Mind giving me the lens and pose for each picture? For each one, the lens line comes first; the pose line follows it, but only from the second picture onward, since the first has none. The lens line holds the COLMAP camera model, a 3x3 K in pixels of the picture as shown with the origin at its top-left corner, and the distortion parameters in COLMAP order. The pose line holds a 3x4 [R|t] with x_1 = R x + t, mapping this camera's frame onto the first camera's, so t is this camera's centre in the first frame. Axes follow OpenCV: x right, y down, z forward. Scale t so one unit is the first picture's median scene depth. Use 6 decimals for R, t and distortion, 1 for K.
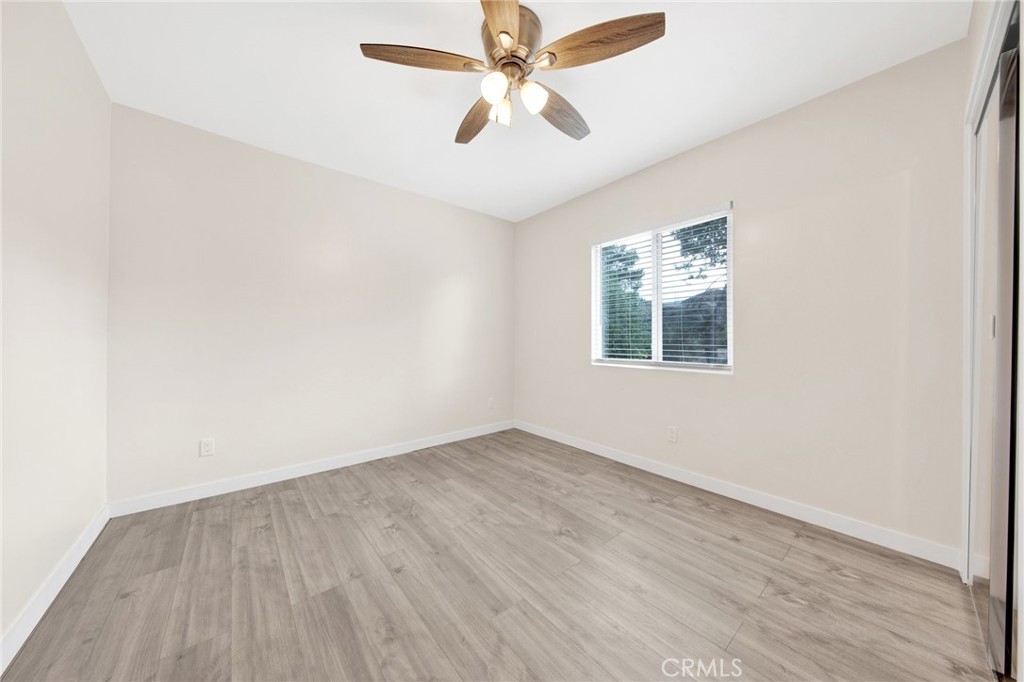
lens RADIAL K [[336.7, 0, 515.1], [0, 336.7, 341.9], [0, 0, 1]] dist [-0.000748, -0.000545]
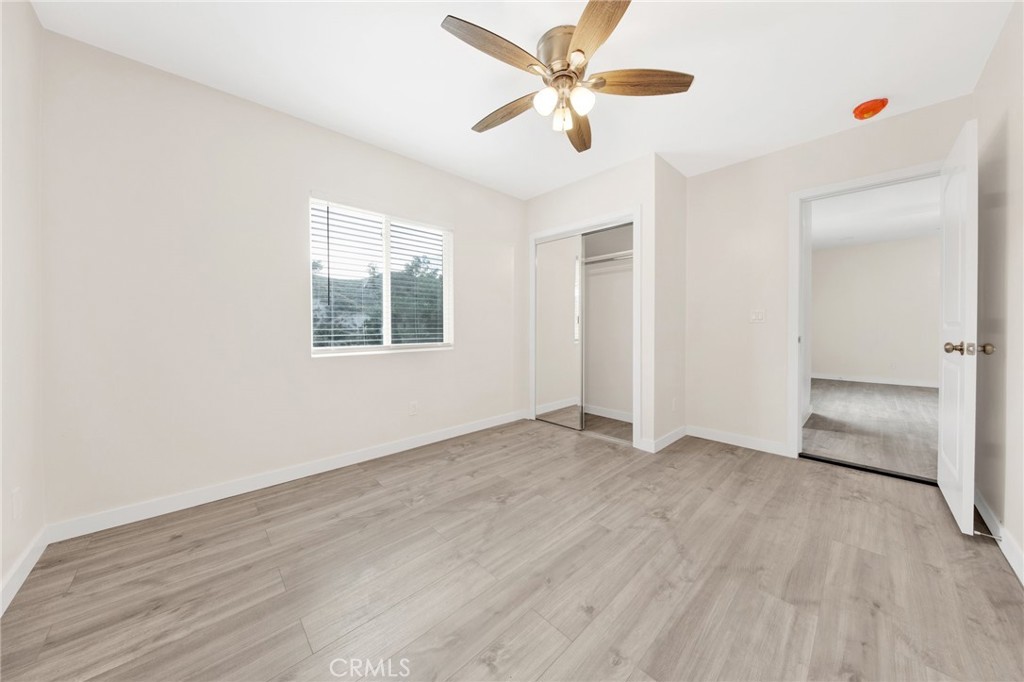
lens RADIAL K [[336.7, 0, 515.3], [0, 336.7, 324.9], [0, 0, 1]] dist [-0.000748, -0.000545]
pose [[-0.060418, -0.001142, 0.998172, -0.839481], [0.011768, 0.999929, 0.001856, -0.003421], [-0.998104, 0.011859, -0.060401, 0.898164]]
